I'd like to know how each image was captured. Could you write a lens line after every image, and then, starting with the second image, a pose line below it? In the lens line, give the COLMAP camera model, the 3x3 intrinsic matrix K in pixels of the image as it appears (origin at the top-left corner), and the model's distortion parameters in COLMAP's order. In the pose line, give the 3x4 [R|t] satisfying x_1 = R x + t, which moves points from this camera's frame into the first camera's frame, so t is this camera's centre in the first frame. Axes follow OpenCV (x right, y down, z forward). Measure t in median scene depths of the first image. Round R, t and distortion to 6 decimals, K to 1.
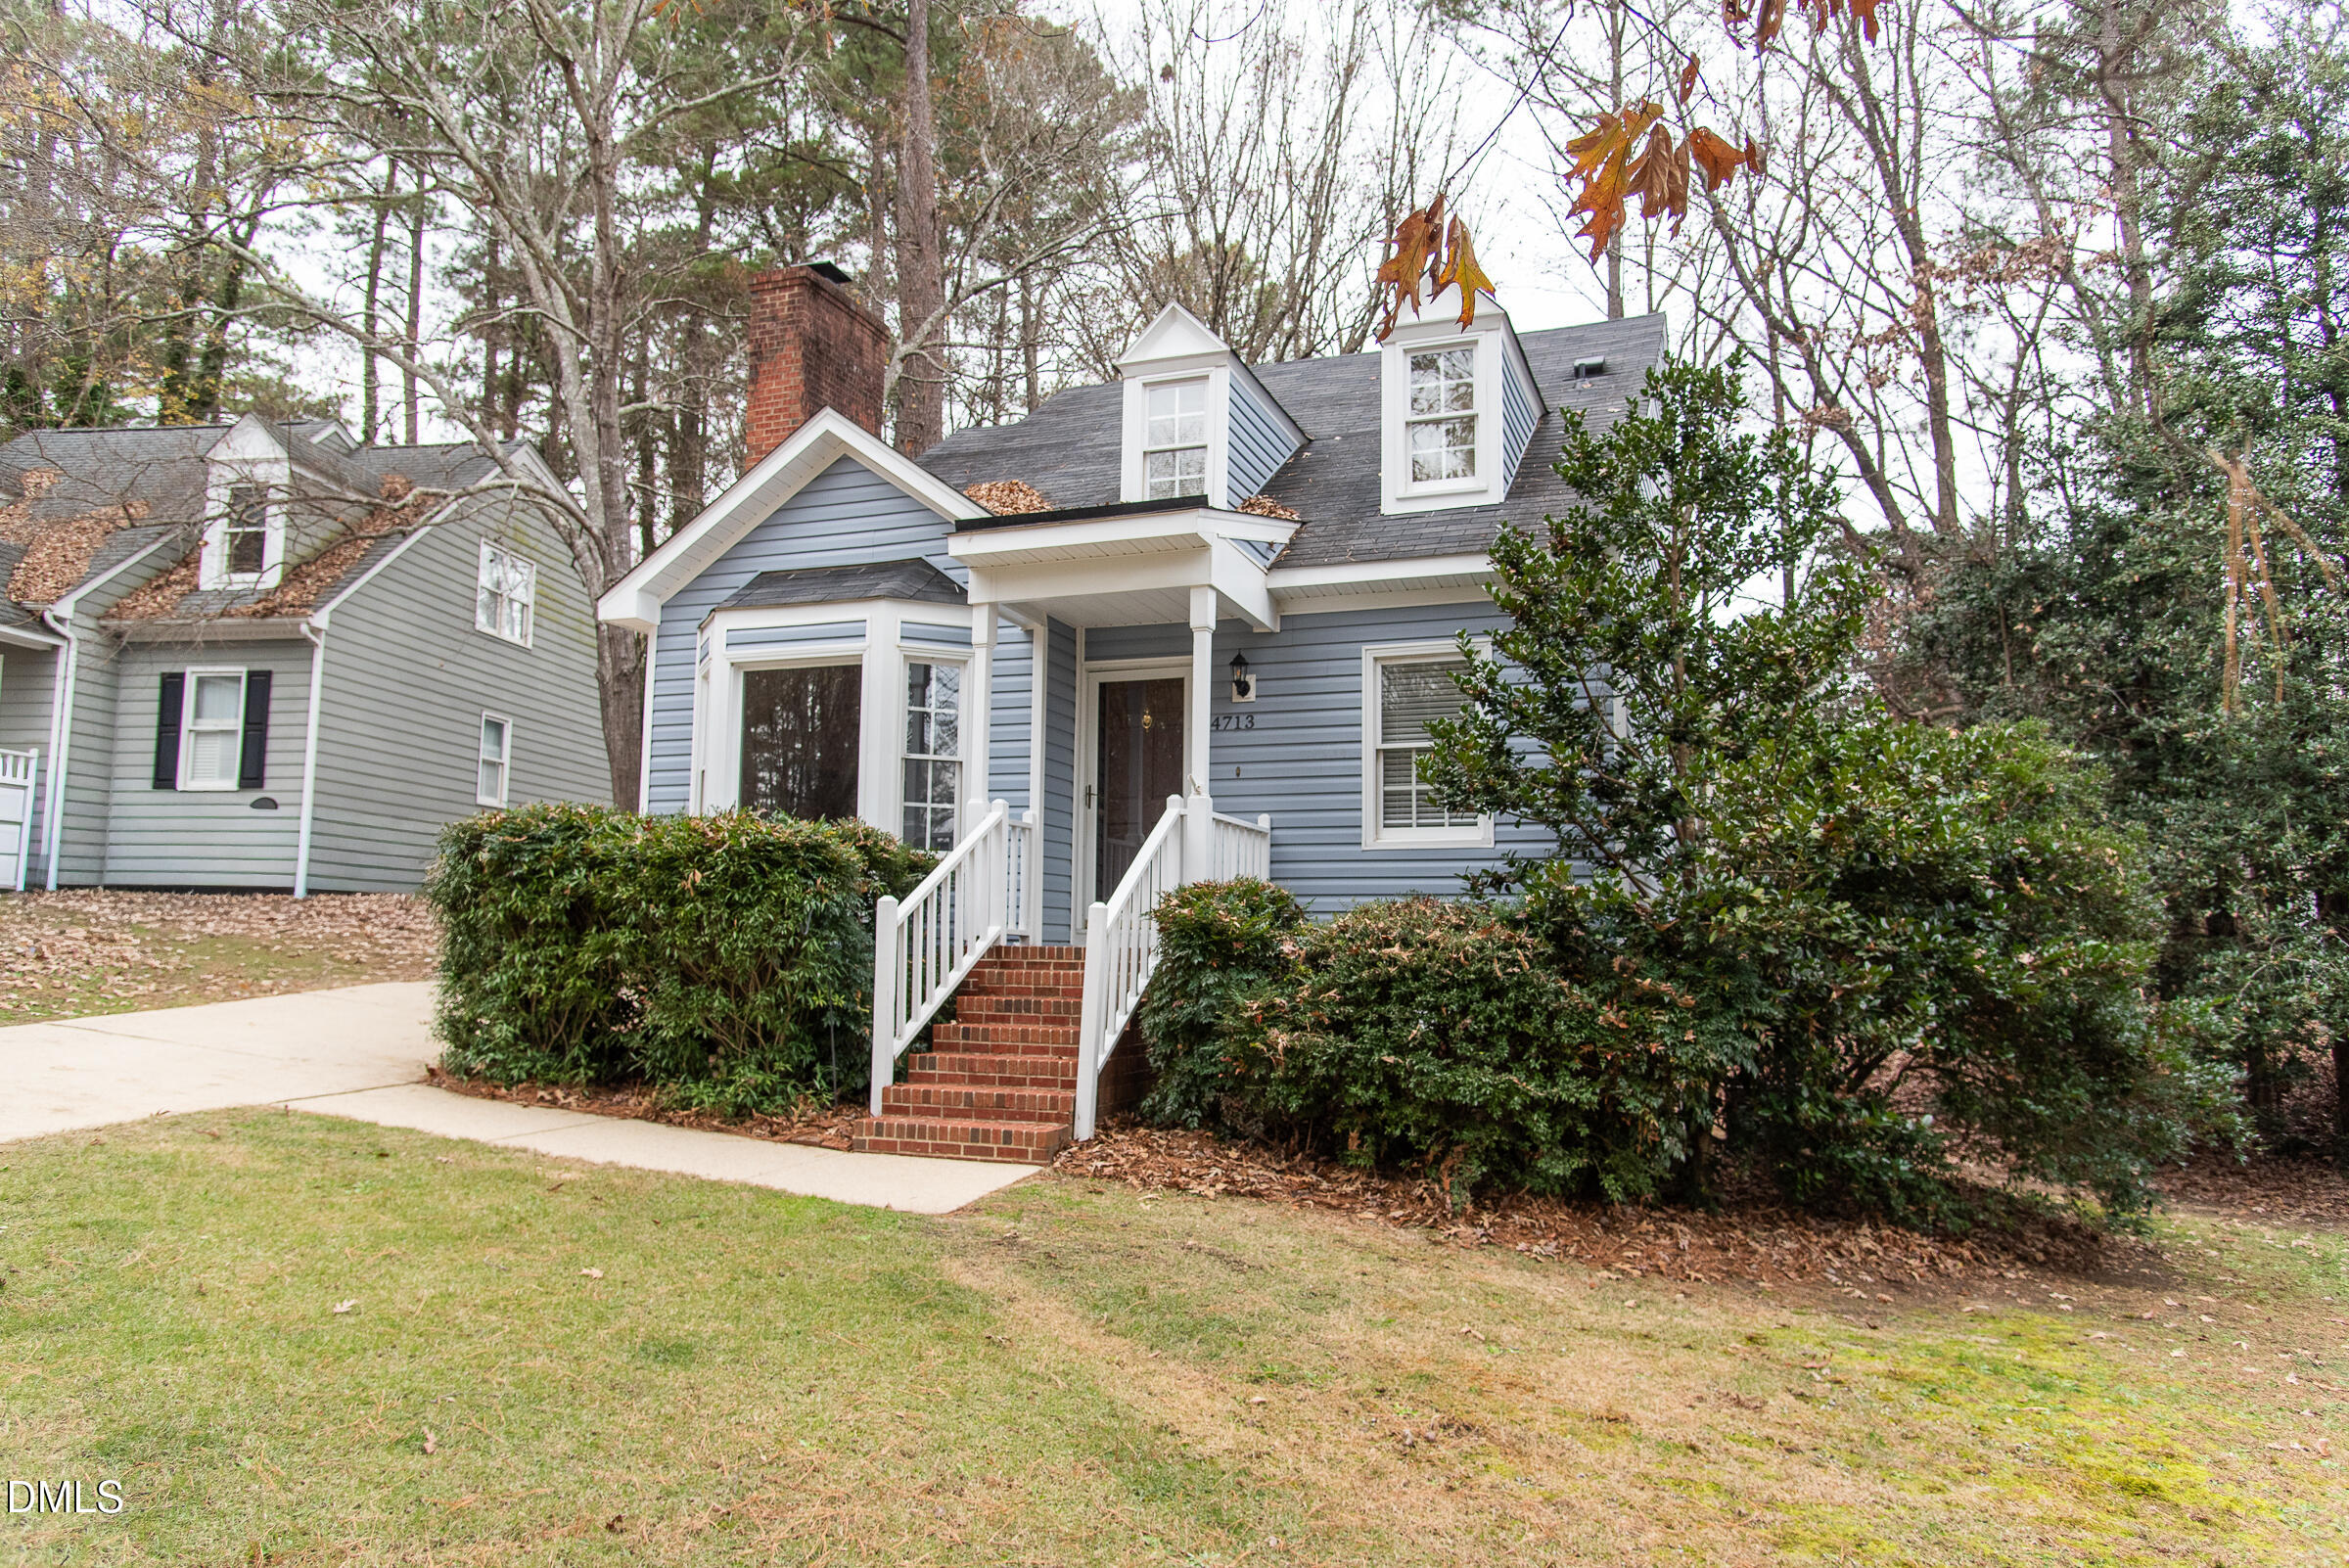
lens RADIAL K [[1590.1, 0, 1174.5], [0, 1590.1, 784.0], [0, 0, 1]] dist [0.002672, -0.000604]
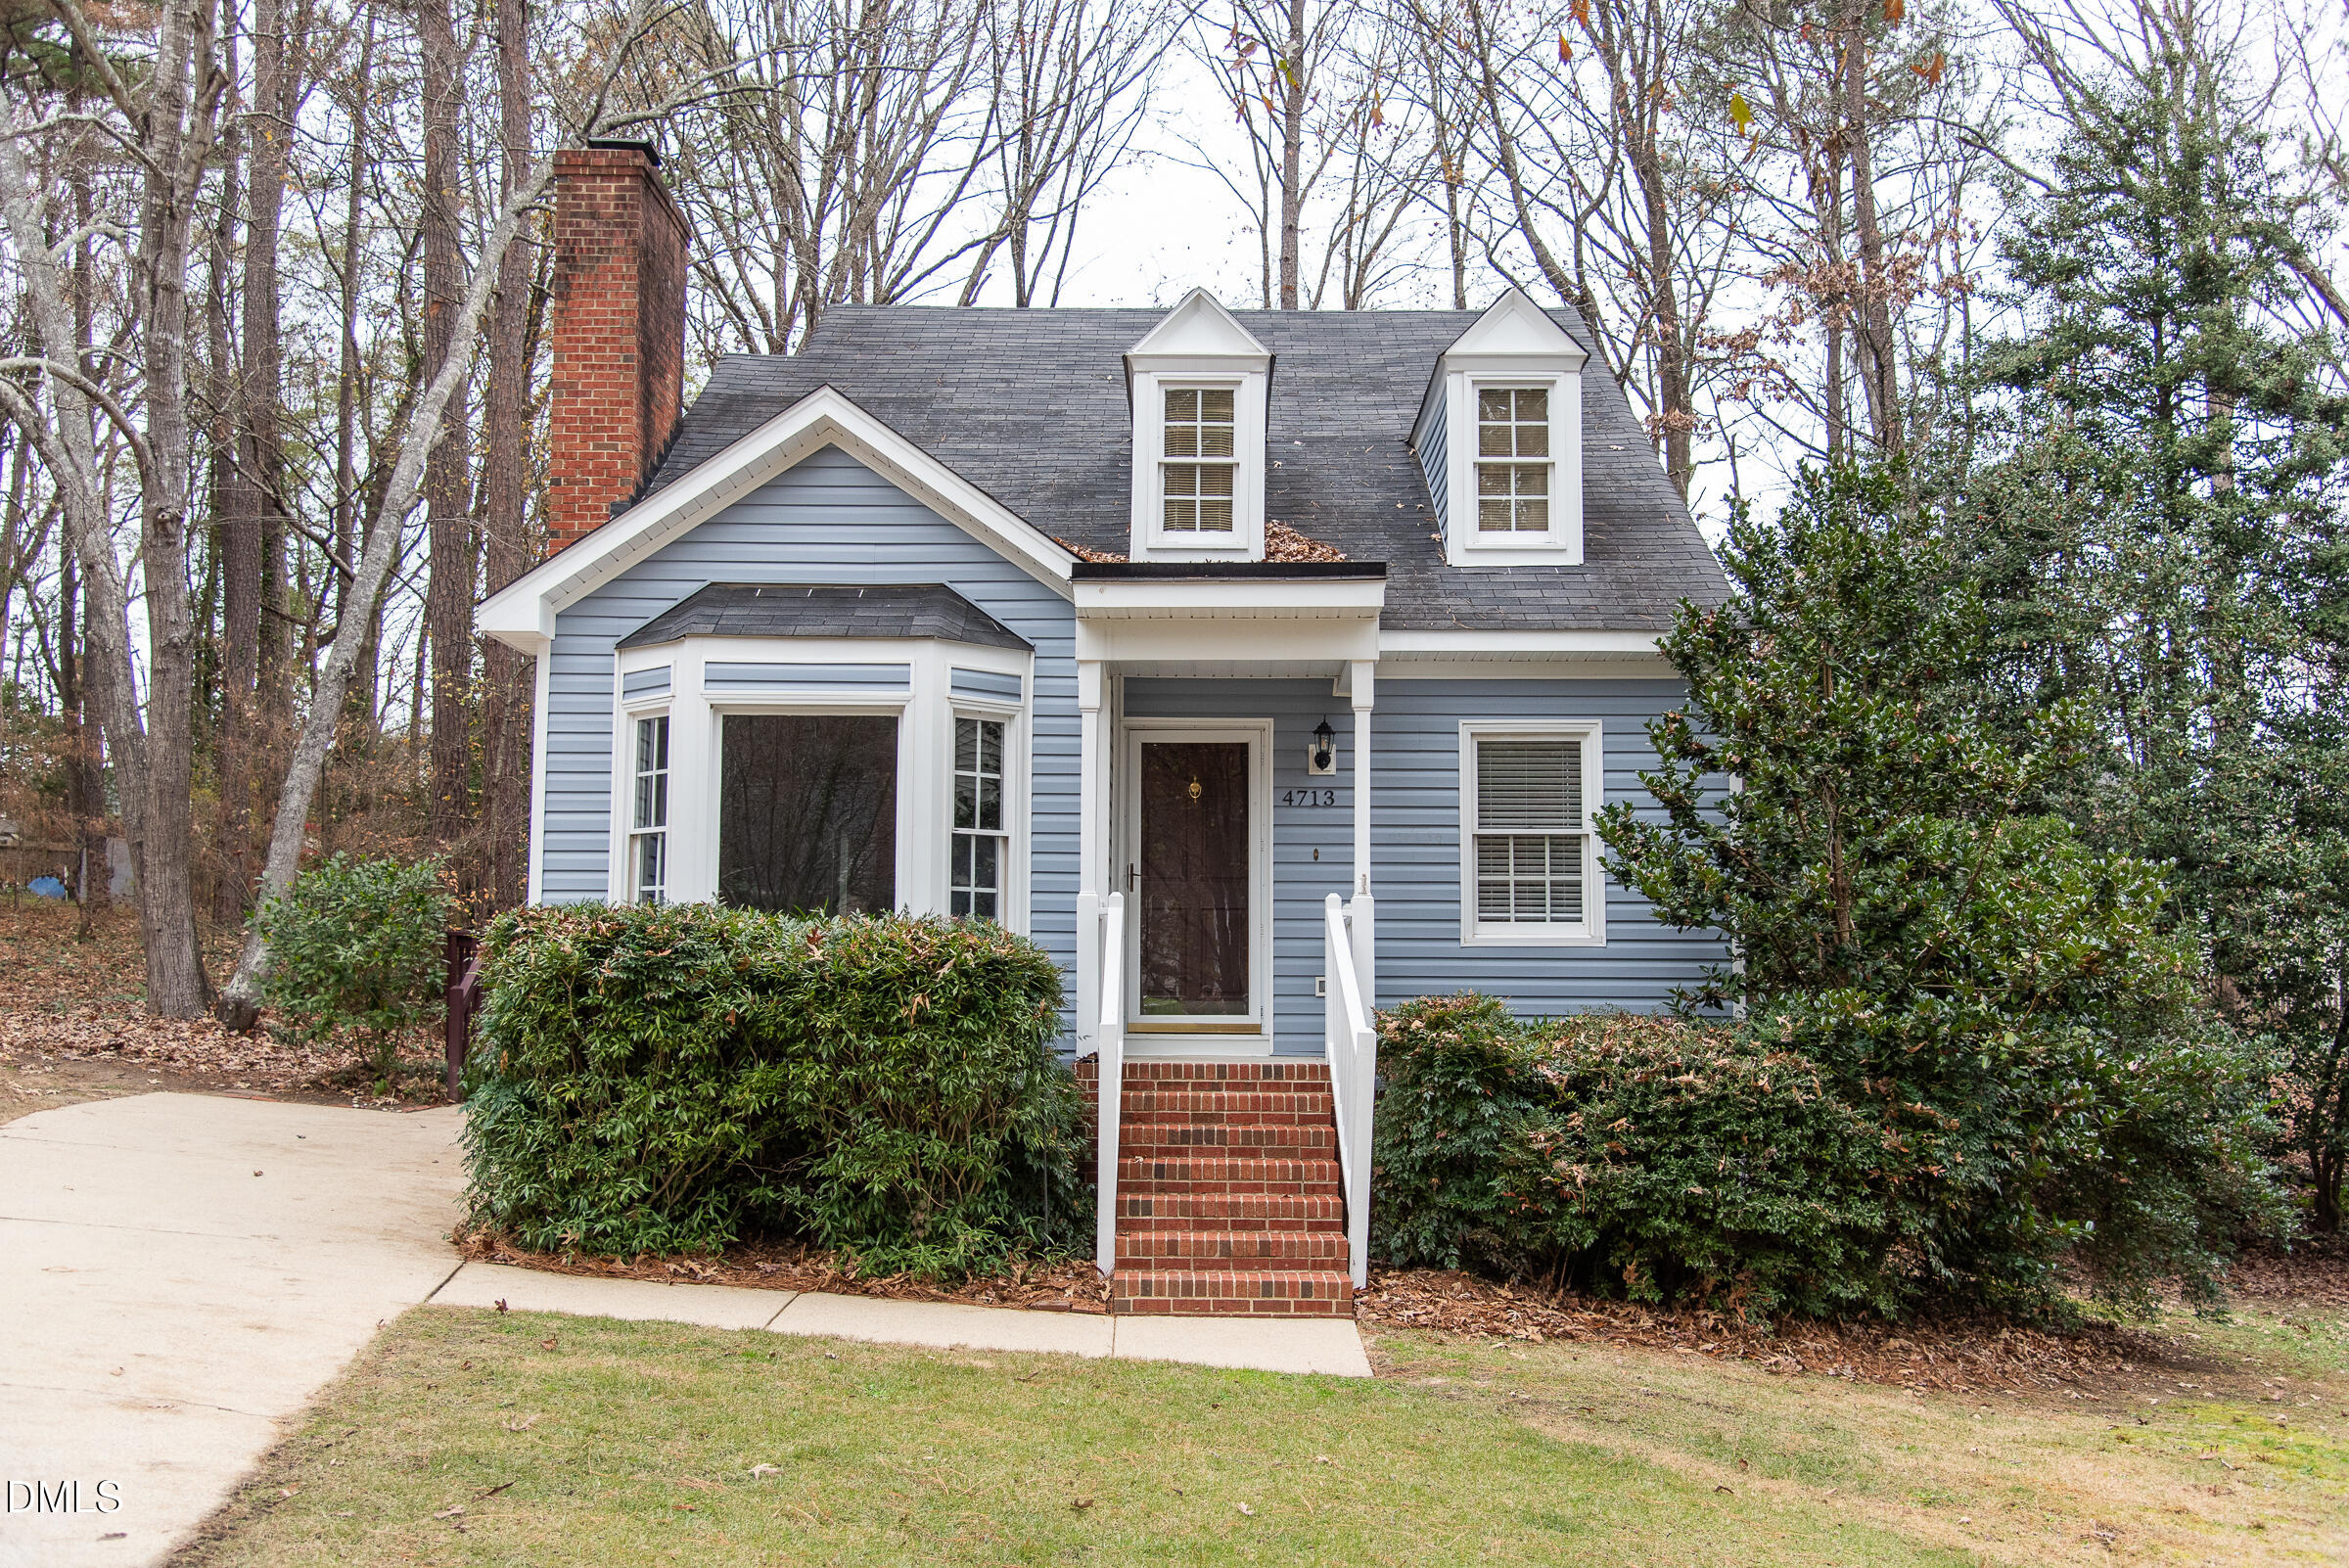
lens RADIAL K [[2220.4, 0, 1174.5], [0, 2220.4, 784.0], [0, 0, 1]] dist [0.035525, -0.006026]
pose [[0.934380, 0.024427, 0.355440, -0.583334], [-0.032442, 0.999336, 0.016607, -0.079913], [-0.354798, -0.027049, 0.934552, -0.148346]]
